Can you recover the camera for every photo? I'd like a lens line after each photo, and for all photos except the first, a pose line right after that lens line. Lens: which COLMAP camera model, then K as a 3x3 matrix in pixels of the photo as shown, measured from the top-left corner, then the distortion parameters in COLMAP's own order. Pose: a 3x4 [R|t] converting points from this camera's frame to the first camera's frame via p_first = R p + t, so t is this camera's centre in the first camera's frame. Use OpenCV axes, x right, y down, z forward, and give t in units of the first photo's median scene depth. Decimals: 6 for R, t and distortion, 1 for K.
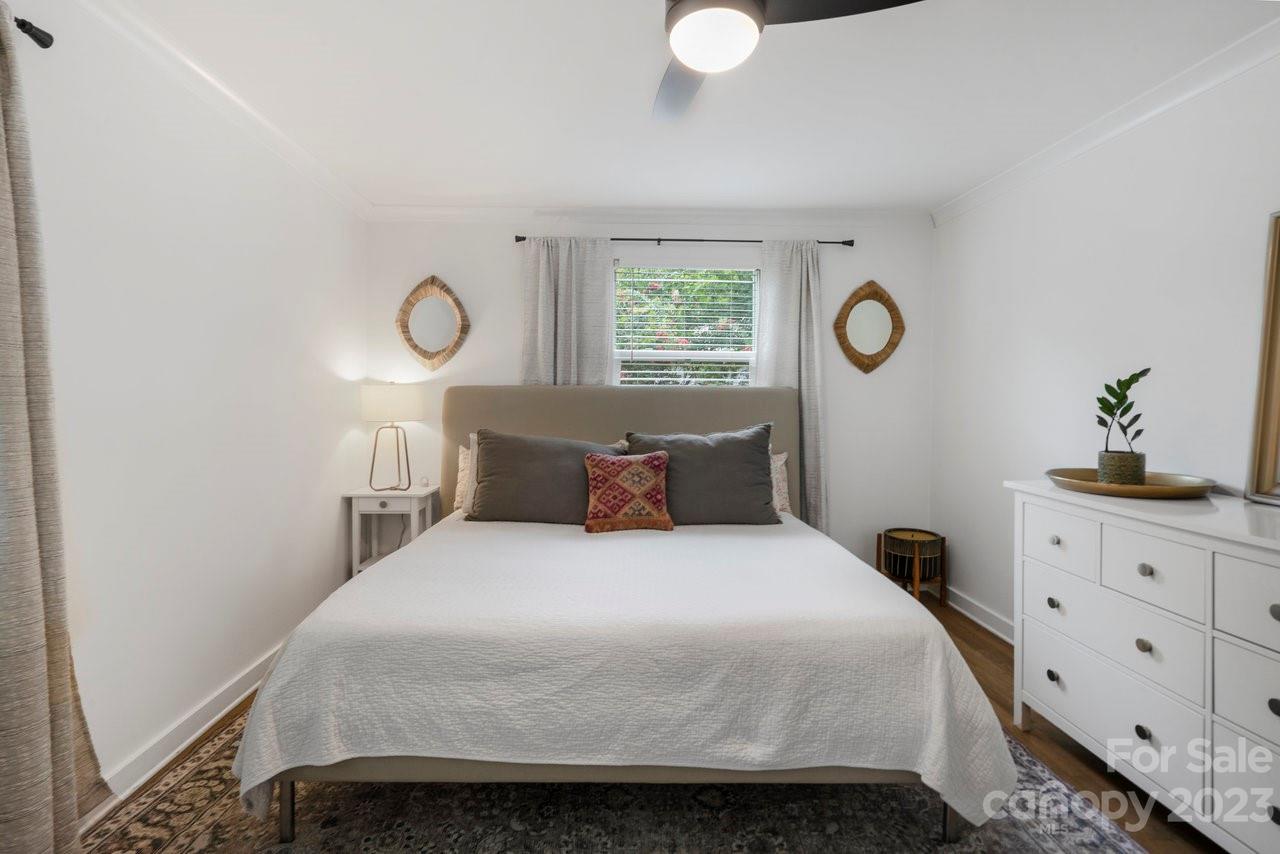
lens RADIAL K [[610.8, 0, 631.0], [0, 610.8, 394.8], [0, 0, 1]] dist [-0.001345, 0.000140]
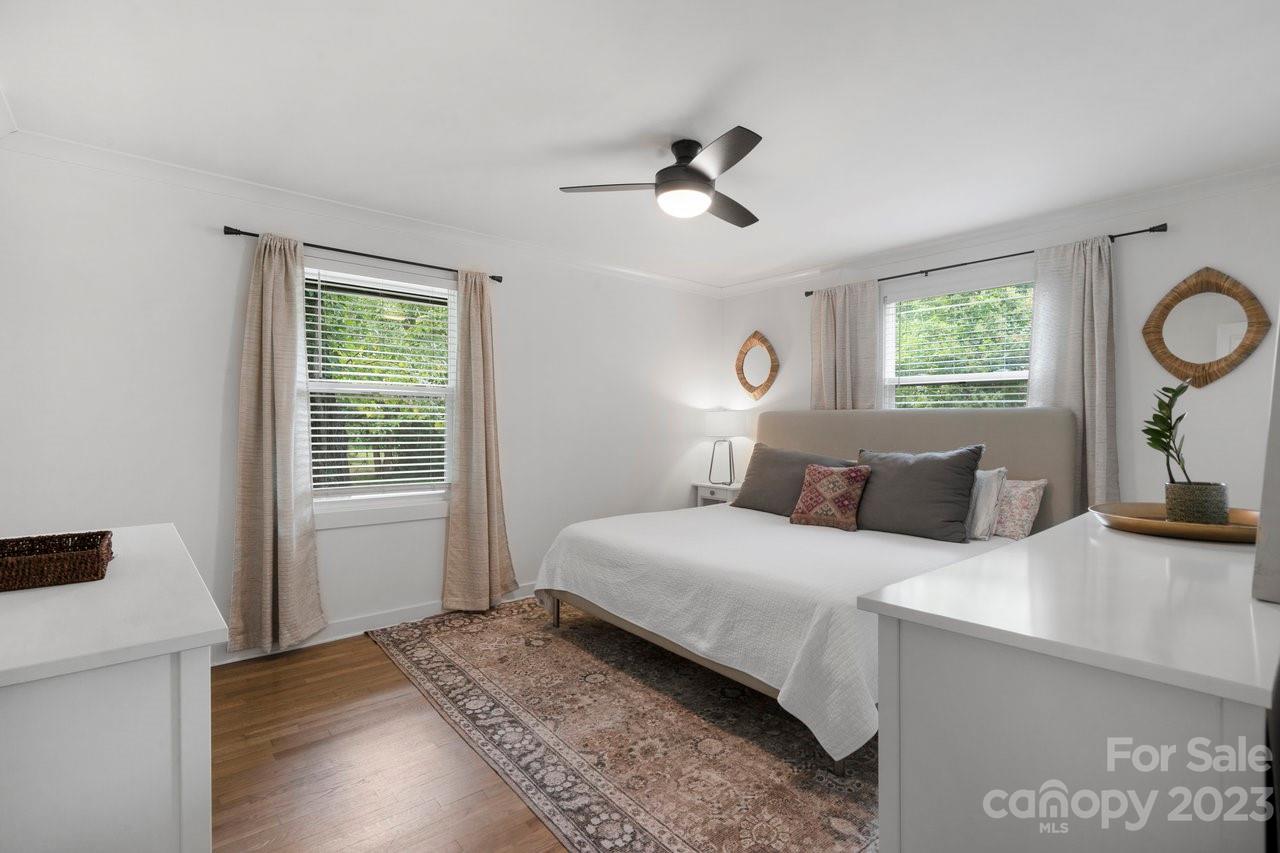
lens RADIAL K [[588.3, 0, 636.5], [0, 588.3, 415.6], [0, 0, 1]] dist [0.001888, -0.000045]
pose [[0.624866, -0.009240, -0.780677, 0.571474], [0.001266, 0.999941, -0.010822, 0.007774], [0.780731, 0.005774, 0.624841, -0.031334]]
